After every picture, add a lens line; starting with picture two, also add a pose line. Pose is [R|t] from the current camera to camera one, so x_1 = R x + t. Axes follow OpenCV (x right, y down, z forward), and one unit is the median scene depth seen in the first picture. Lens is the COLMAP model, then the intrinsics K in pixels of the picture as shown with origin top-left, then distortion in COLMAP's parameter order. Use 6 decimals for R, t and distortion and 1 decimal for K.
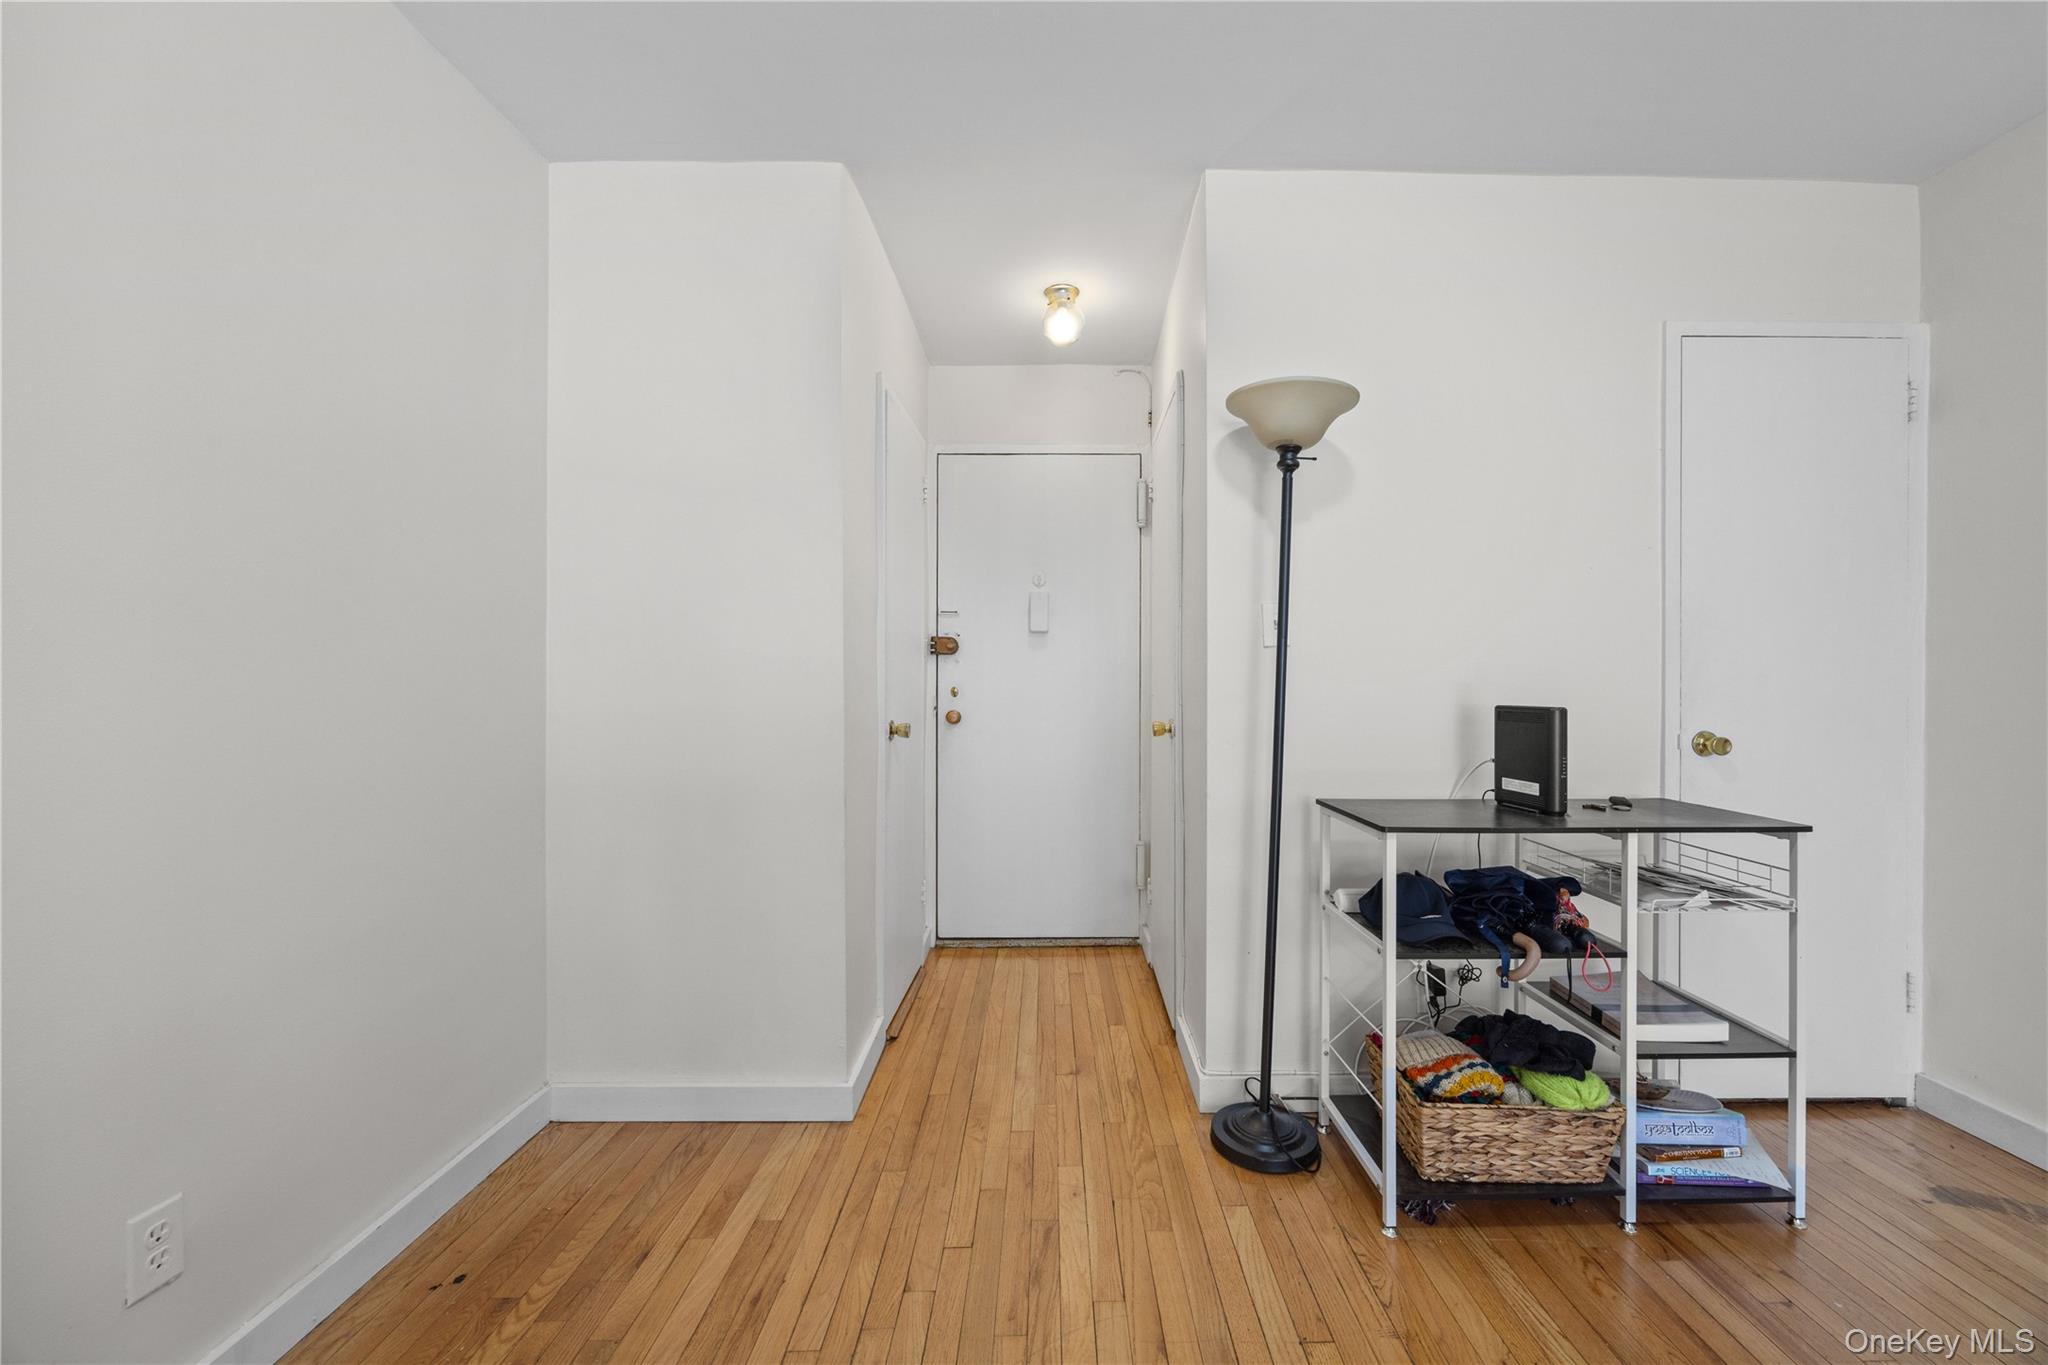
lens RADIAL K [[779.1, 0, 1063.0], [0, 779.1, 689.6], [0, 0, 1]] dist [-0.001023, 0.000404]
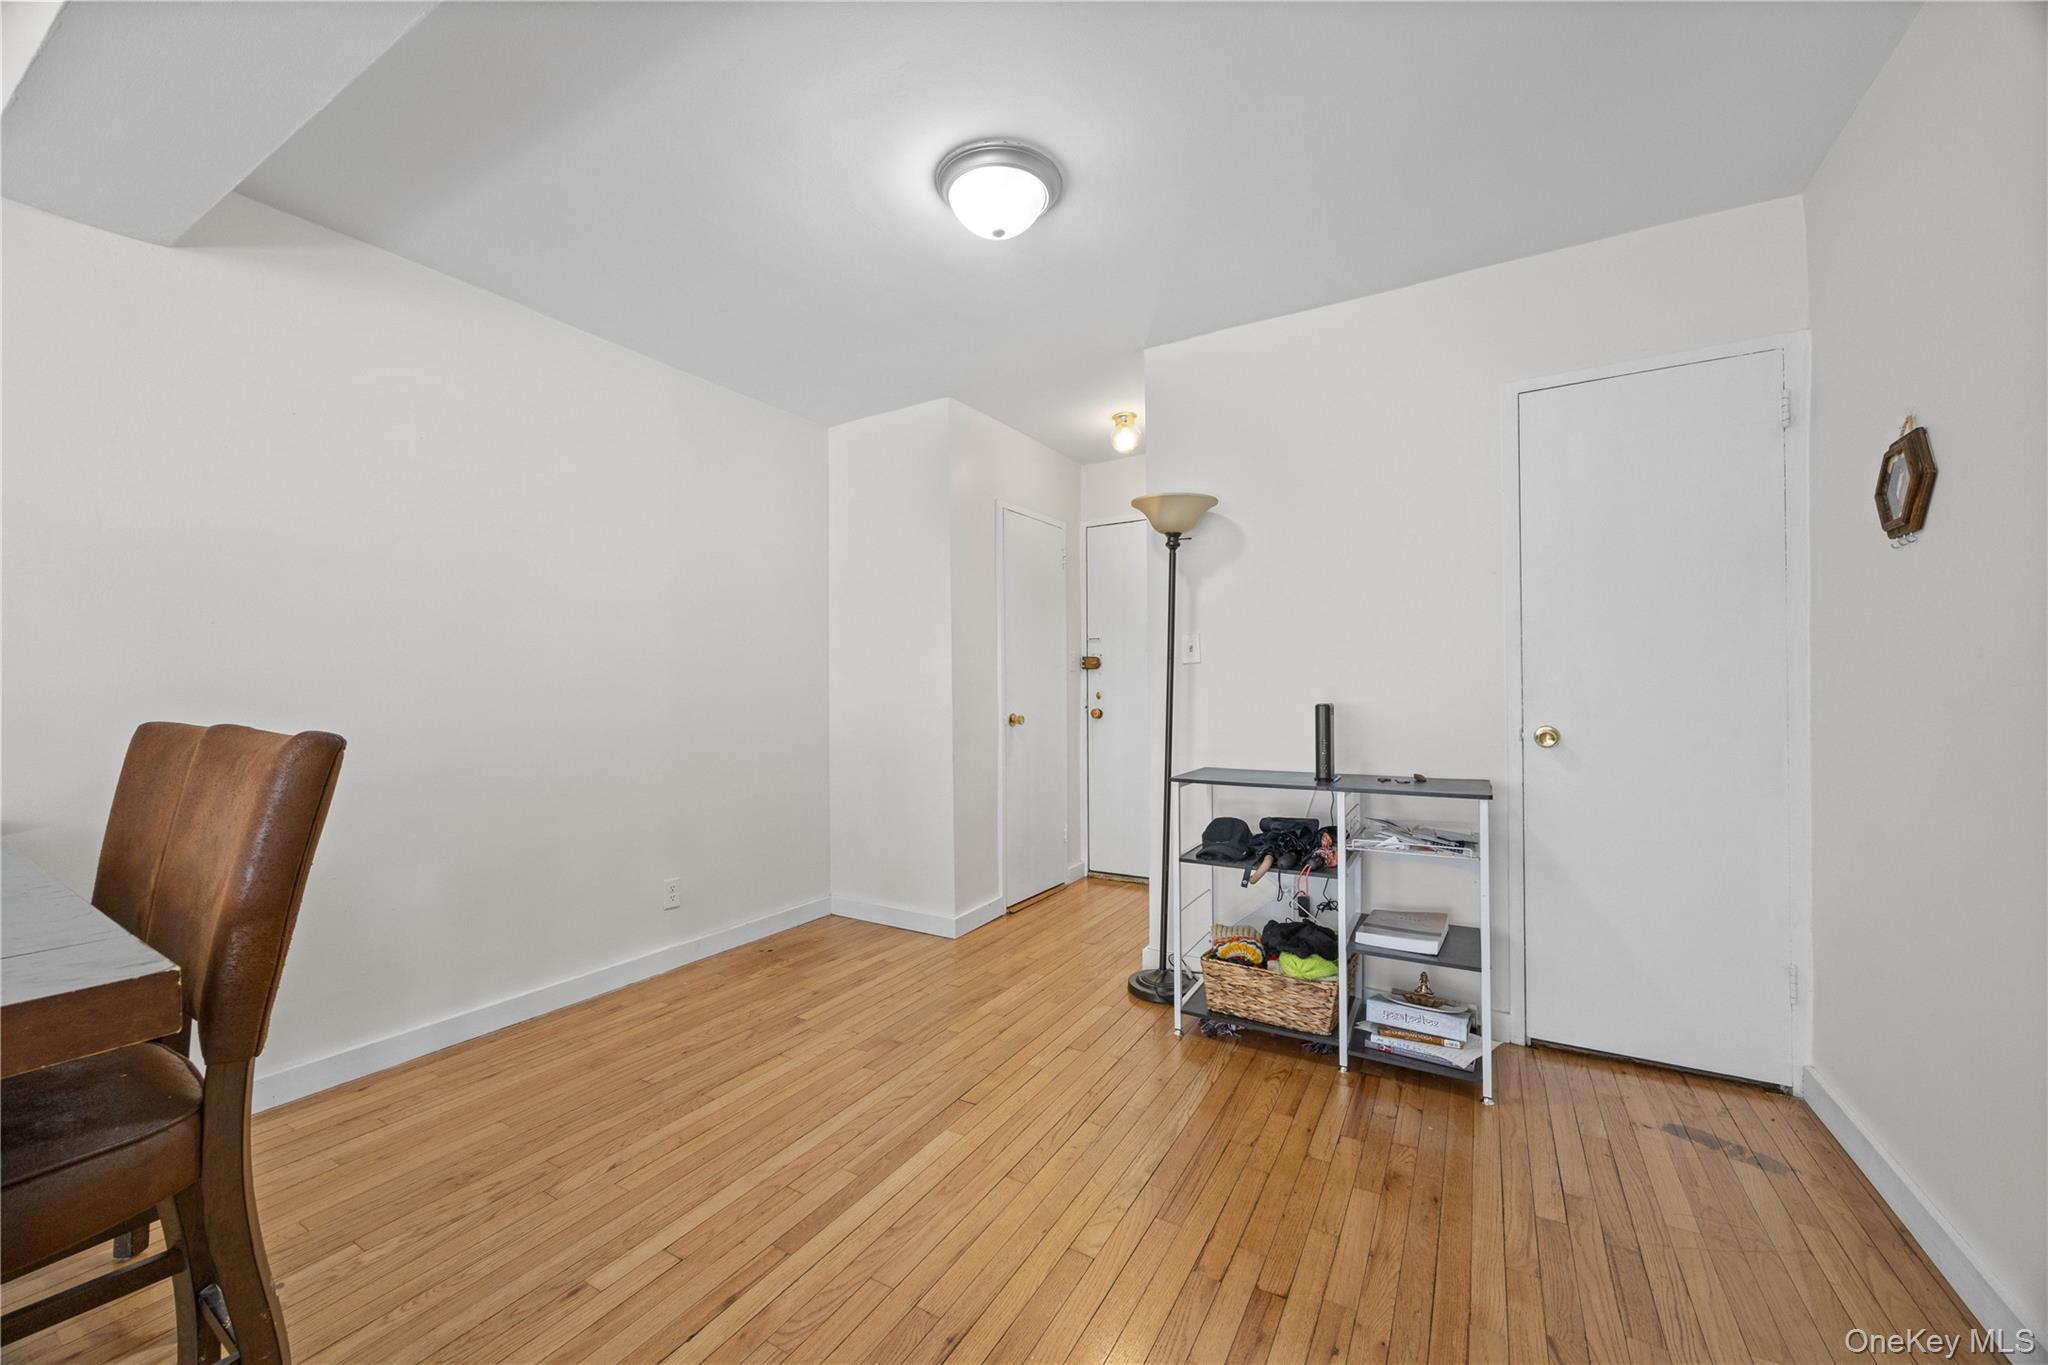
lens RADIAL K [[779.1, 0, 1043.7], [0, 779.1, 690.8], [0, 0, 1]] dist [-0.001023, 0.000404]
pose [[0.857825, -0.006454, -0.513901, 0.850092], [0.003820, 0.999974, -0.006182, 0.004934], [0.513927, 0.003340, 0.857827, -0.430863]]
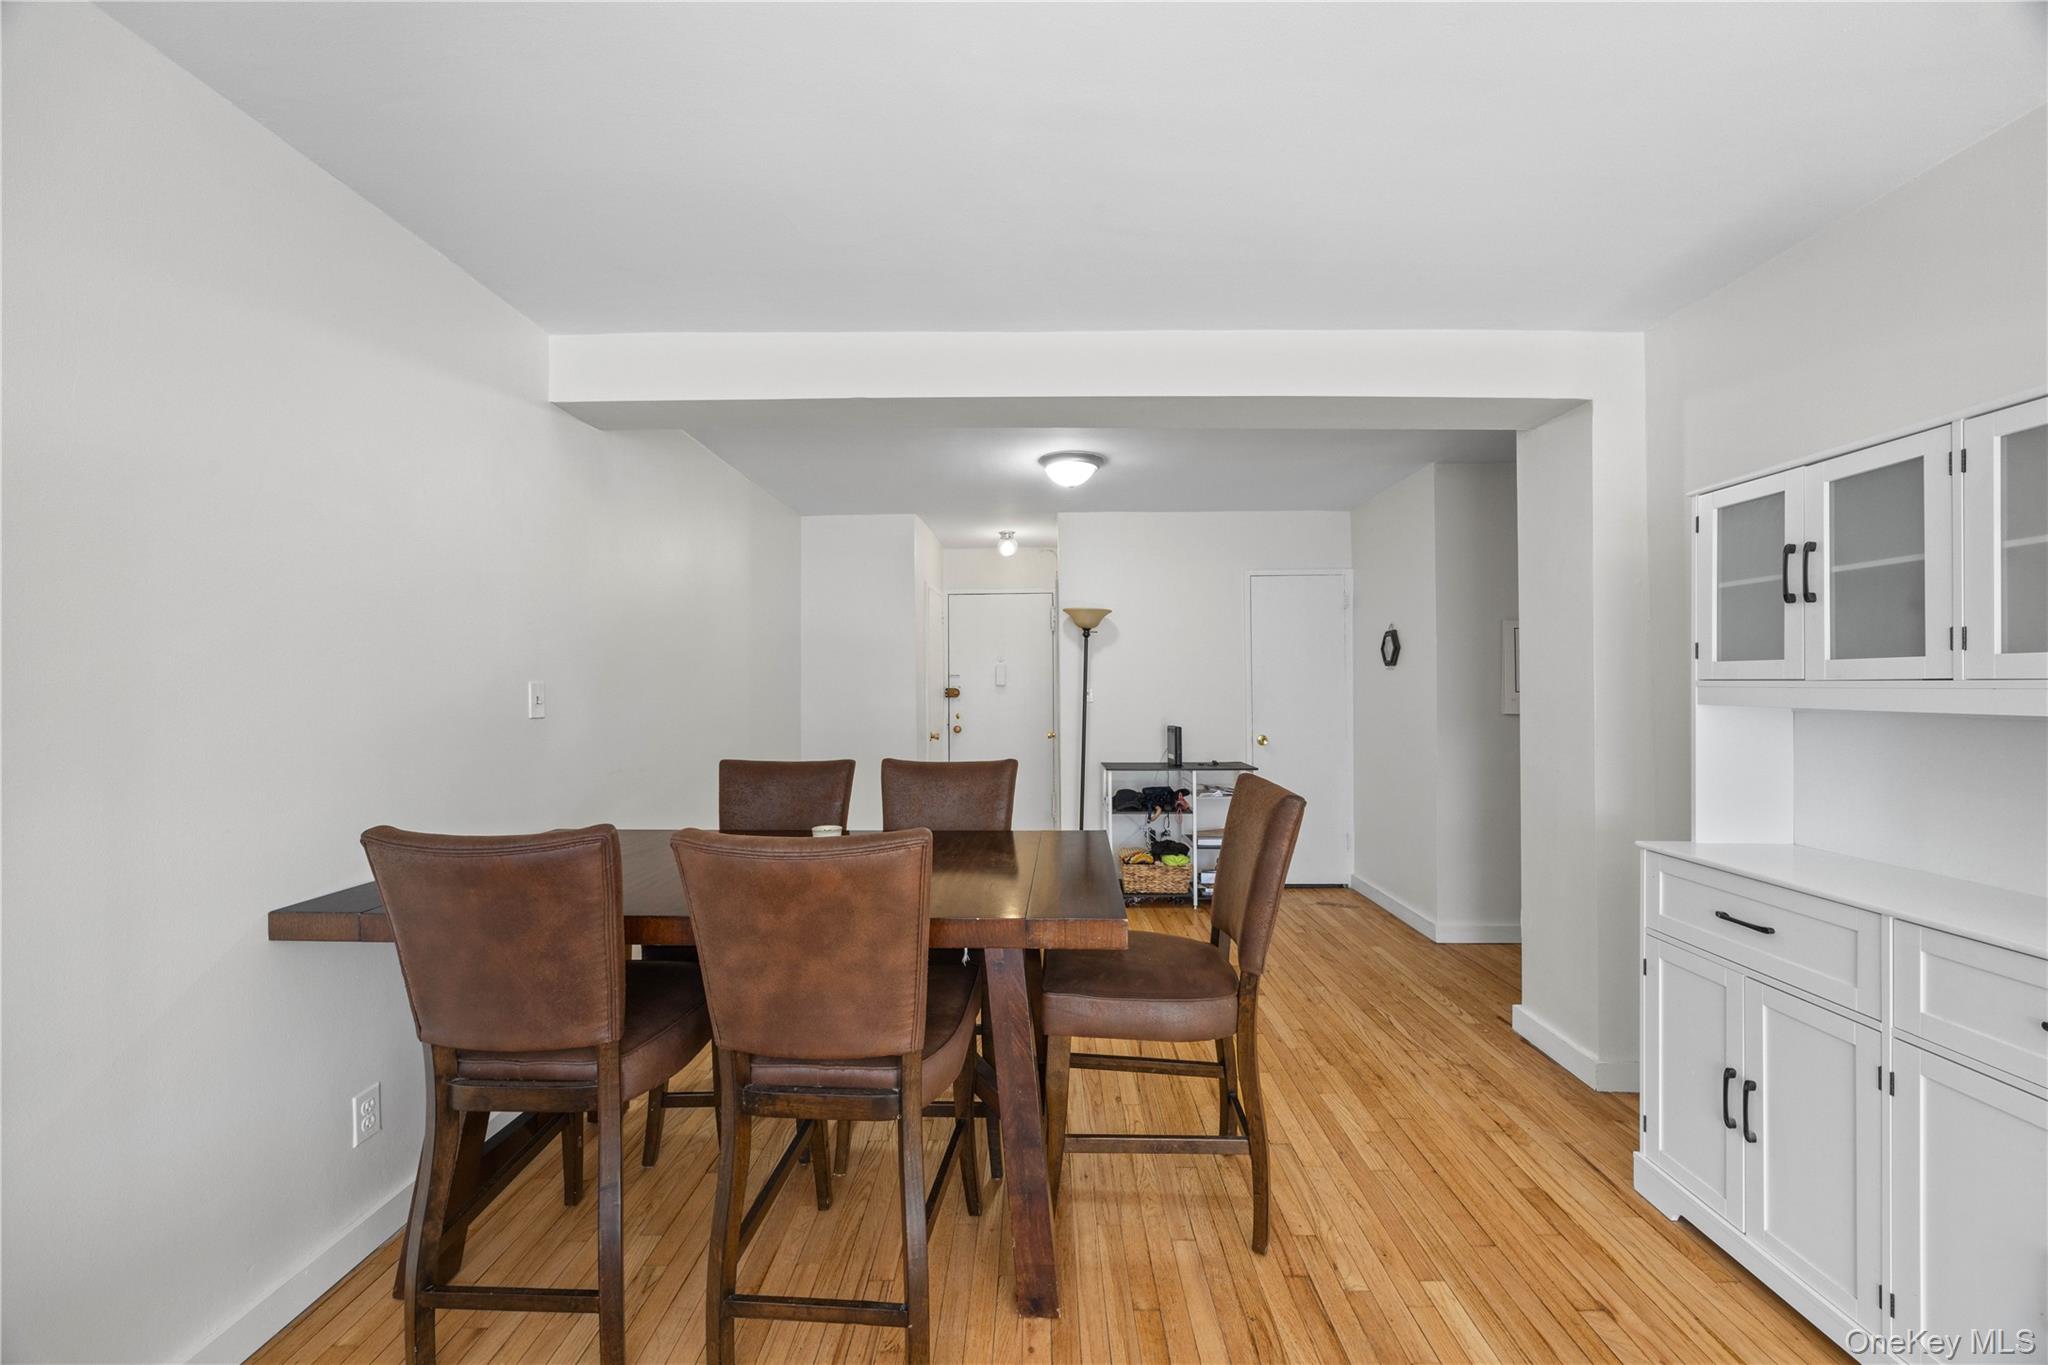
lens RADIAL K [[779.1, 0, 1049.6], [0, 779.1, 682.6], [0, 0, 1]] dist [-0.001023, 0.000404]
pose [[0.999935, -0.006604, -0.009253, 0.187849], [0.006485, 0.999897, -0.012841, -0.094027], [0.009337, 0.012780, 0.999875, -1.631162]]
